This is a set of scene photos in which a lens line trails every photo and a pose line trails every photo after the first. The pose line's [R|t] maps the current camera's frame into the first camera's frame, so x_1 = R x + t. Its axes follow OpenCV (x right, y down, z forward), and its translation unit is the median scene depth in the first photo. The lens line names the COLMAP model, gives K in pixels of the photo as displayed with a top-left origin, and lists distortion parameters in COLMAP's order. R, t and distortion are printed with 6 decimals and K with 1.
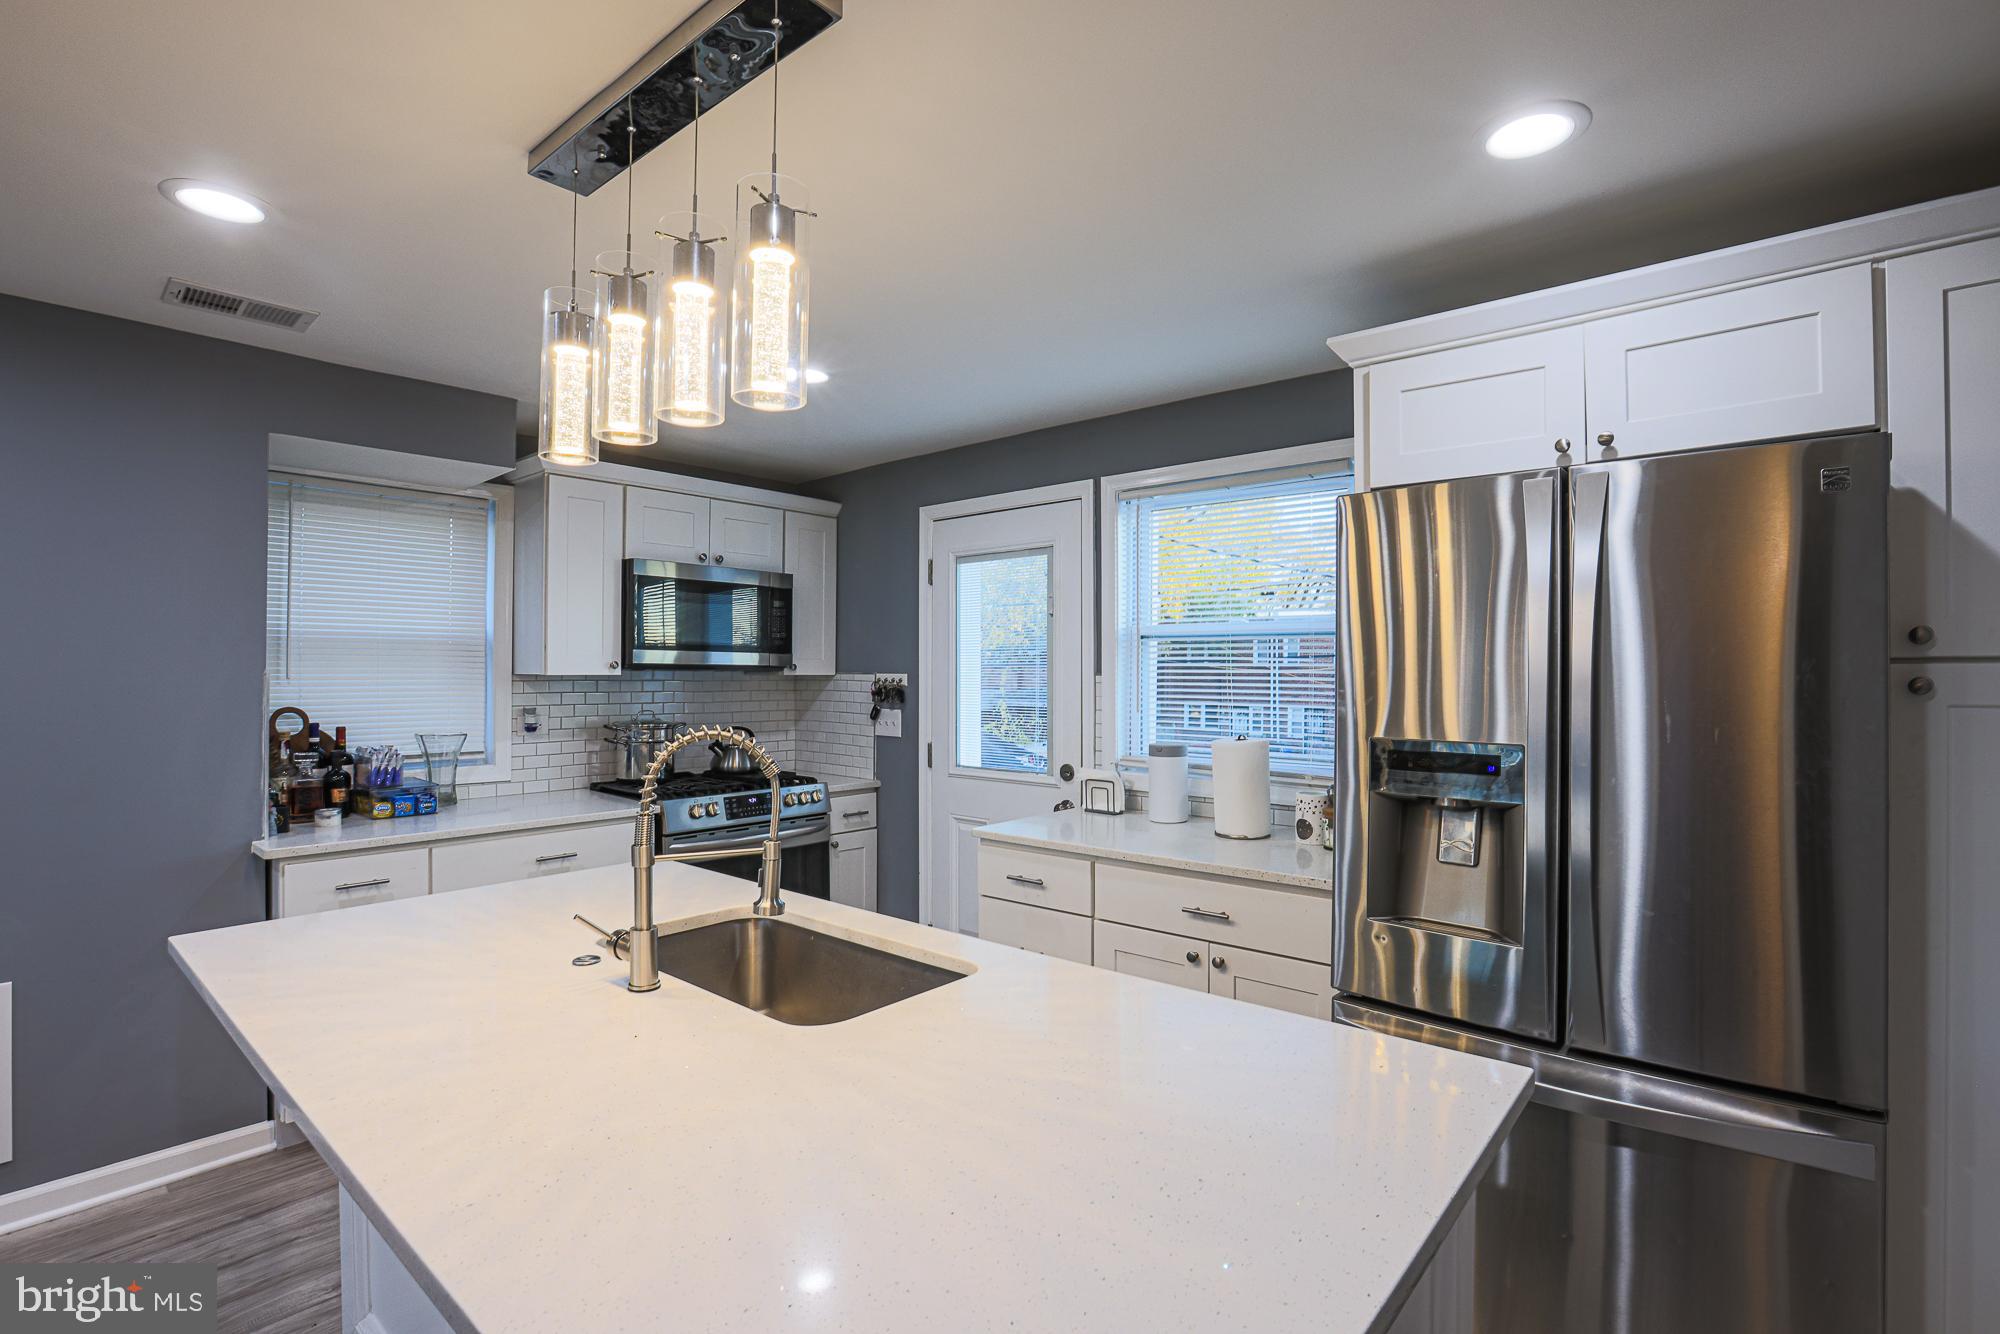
lens RADIAL K [[932.0, 0, 1031.4], [0, 932.0, 673.5], [0, 0, 1]] dist [-0.060555, 0.023523]
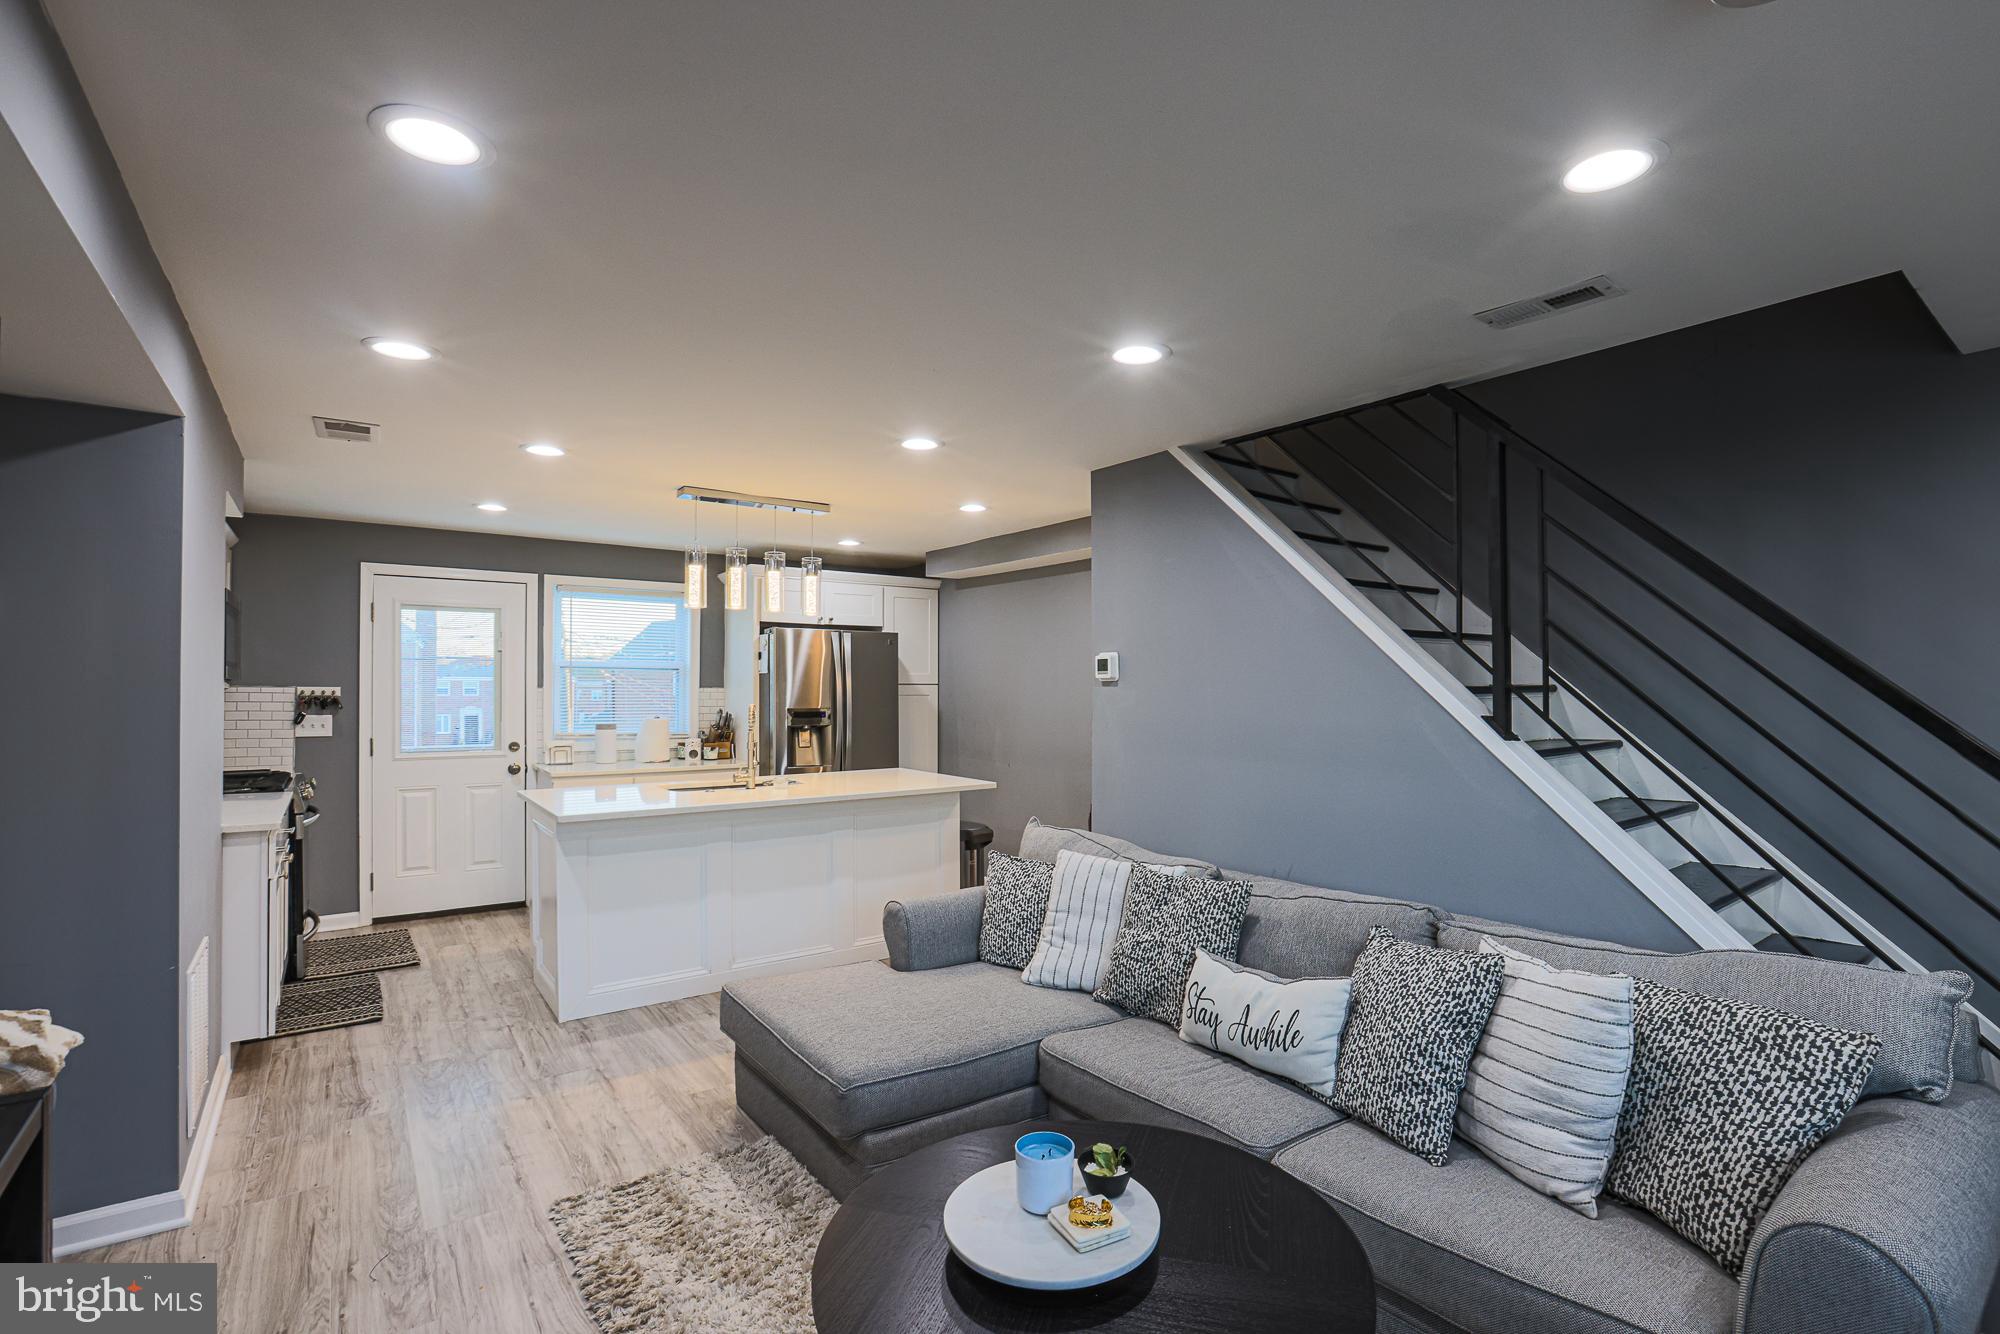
lens RADIAL K [[898.5, 0, 1007.9], [0, 898.5, 674.7], [0, 0, 1]] dist [-0.068278, 0.031656]
pose [[0.238527, 0.012745, 0.971052, -1.247982], [-0.000261, 0.999915, -0.013059, -0.001492], [-0.971136, 0.002861, 0.238510, -0.224672]]
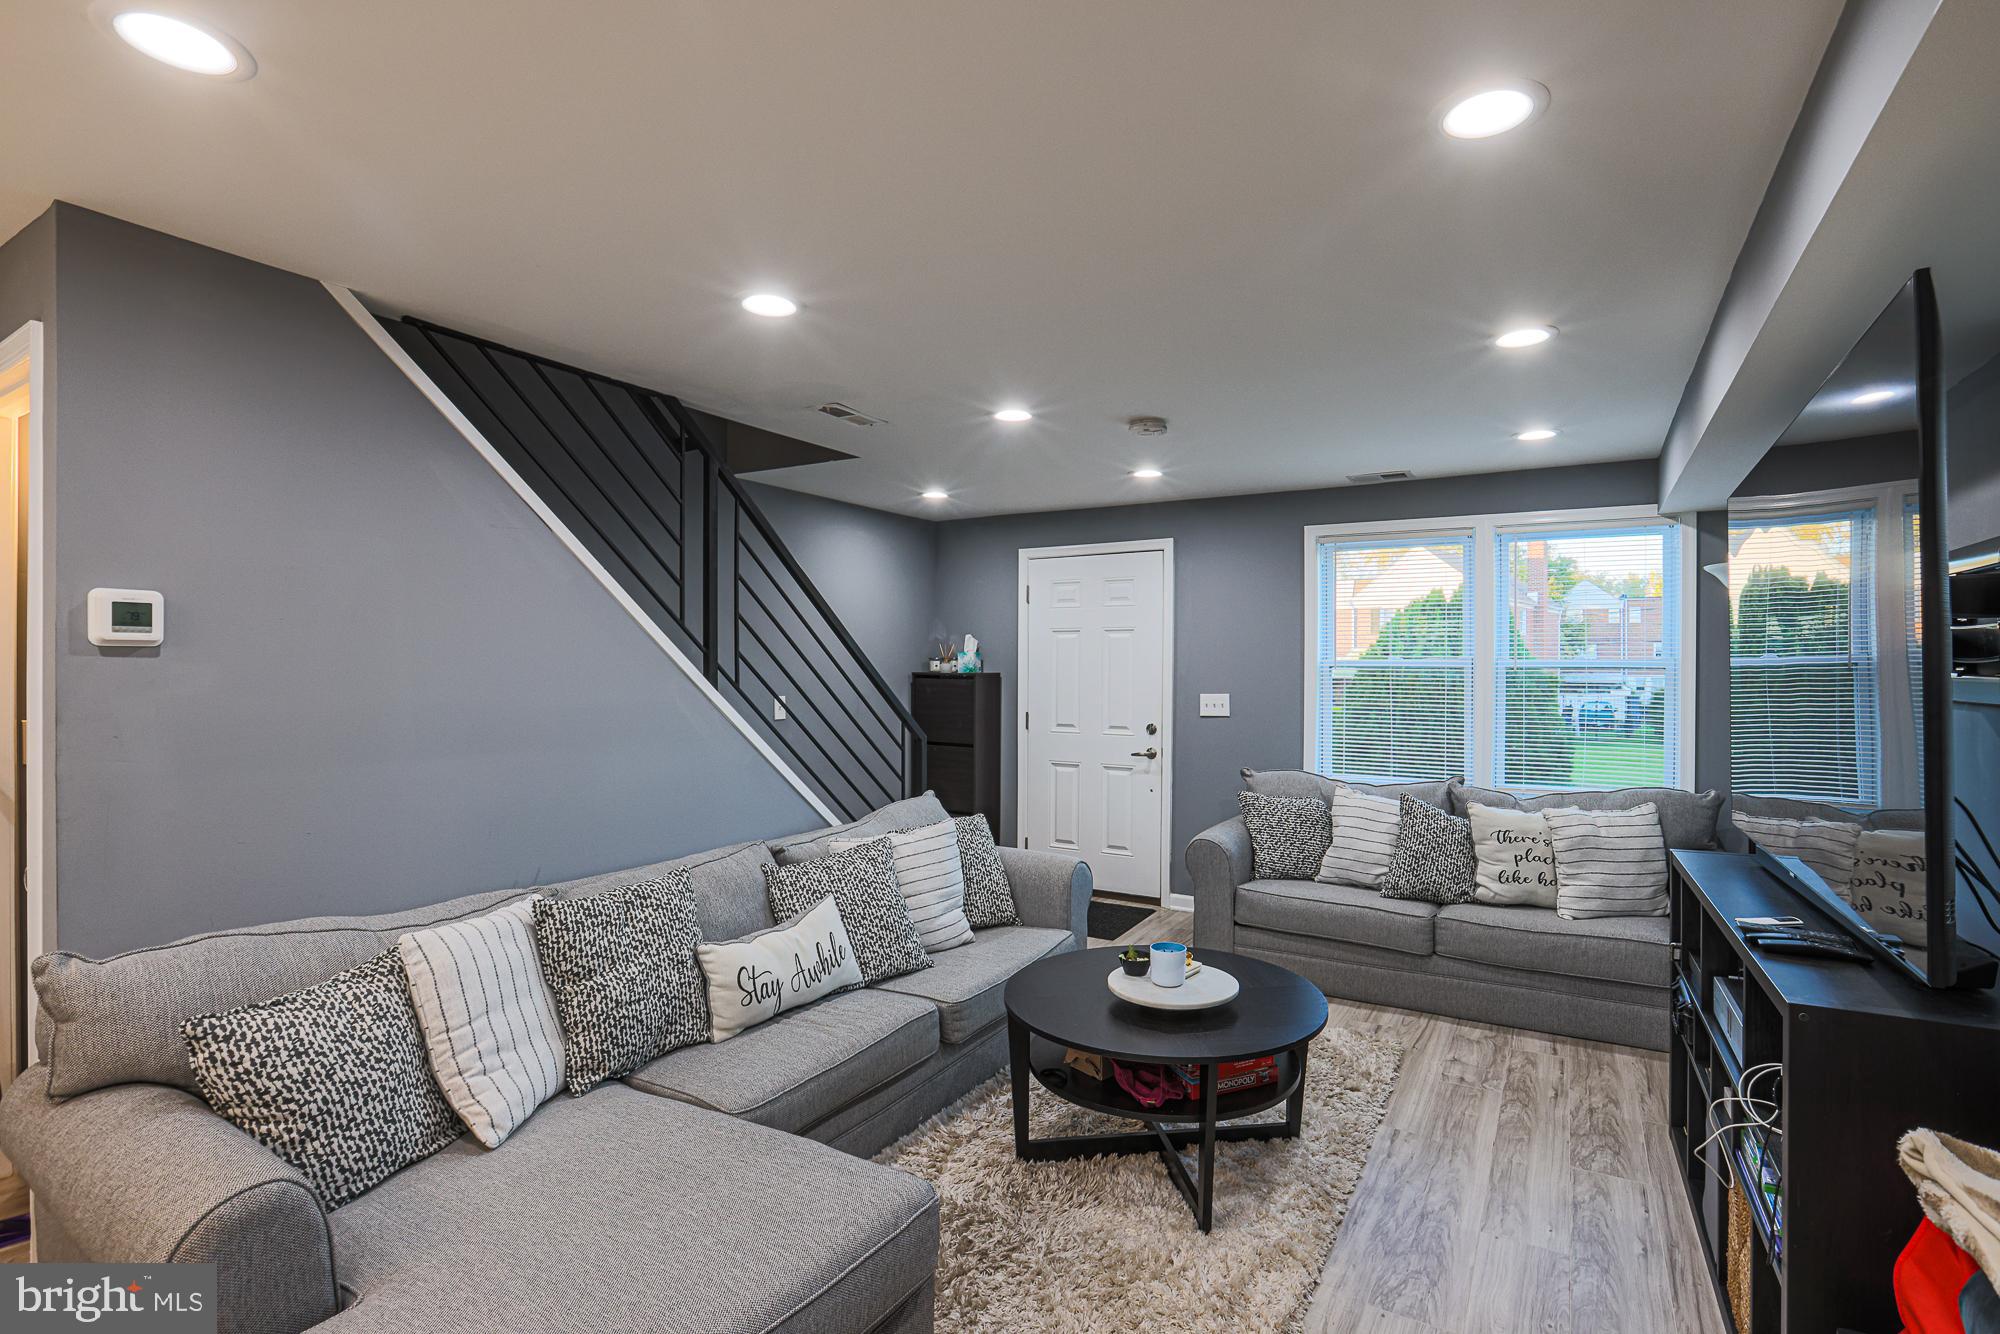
lens RADIAL K [[932.0, 0, 1031.4], [0, 932.0, 673.5], [0, 0, 1]] dist [-0.060555, 0.023523]
pose [[-0.988629, -0.002857, -0.150349, -0.646876], [-0.002949, 0.999996, 0.000390, 0.006307], [0.150347, 0.000829, -0.988633, 0.519404]]
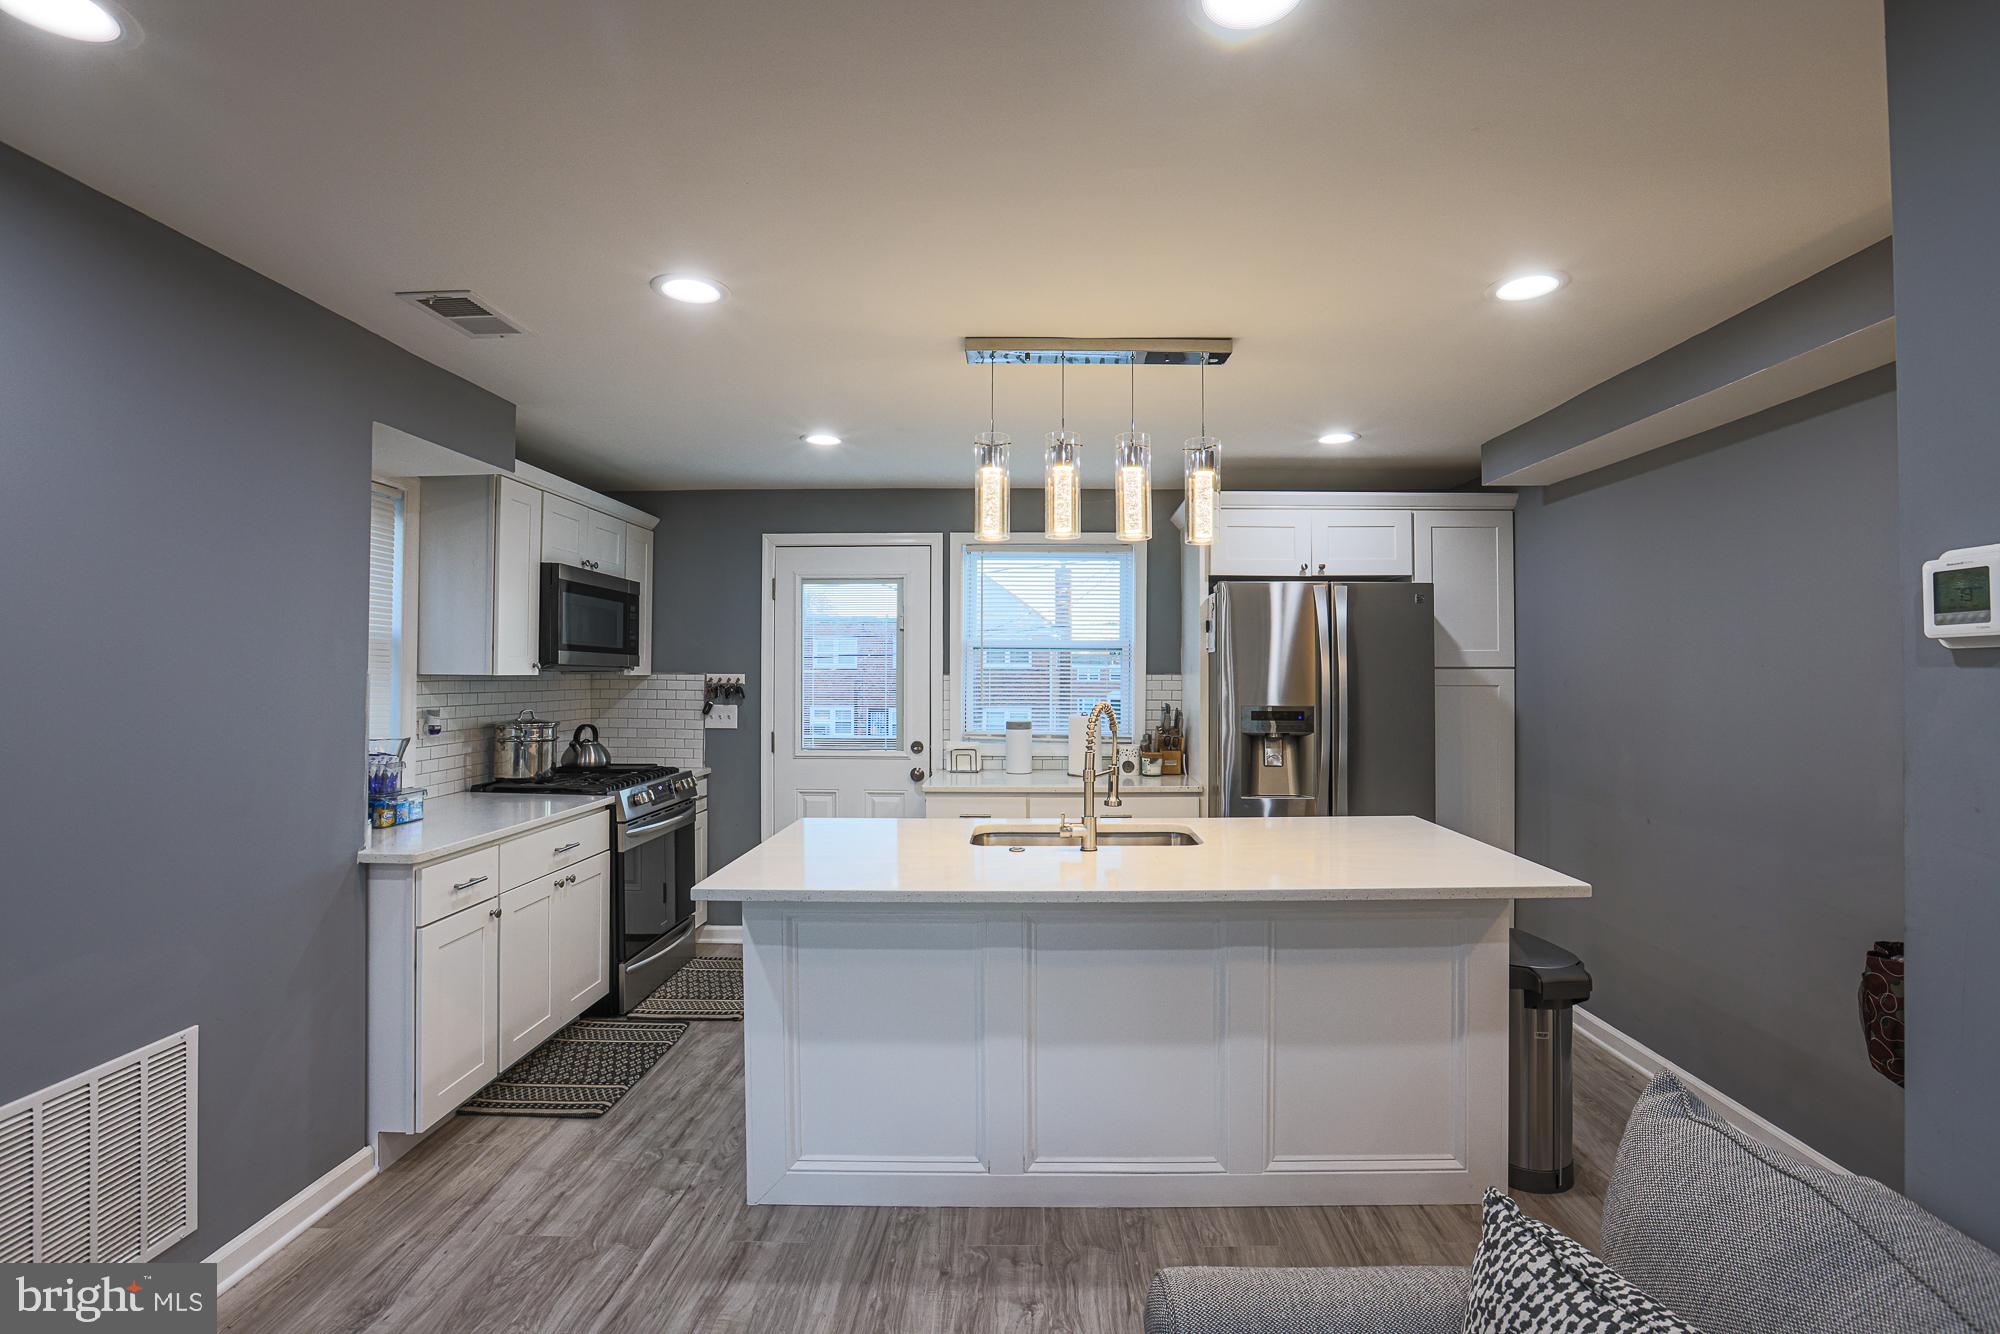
lens RADIAL K [[896.7, 0, 1045.8], [0, 896.7, 657.2], [0, 0, 1]] dist [-0.050921, 0.020468]
pose [[0.774397, 0.011026, 0.632604, -0.625198], [0.000692, 0.999833, -0.018274, -0.000040], [-0.632700, 0.014589, 0.774260, -0.118790]]
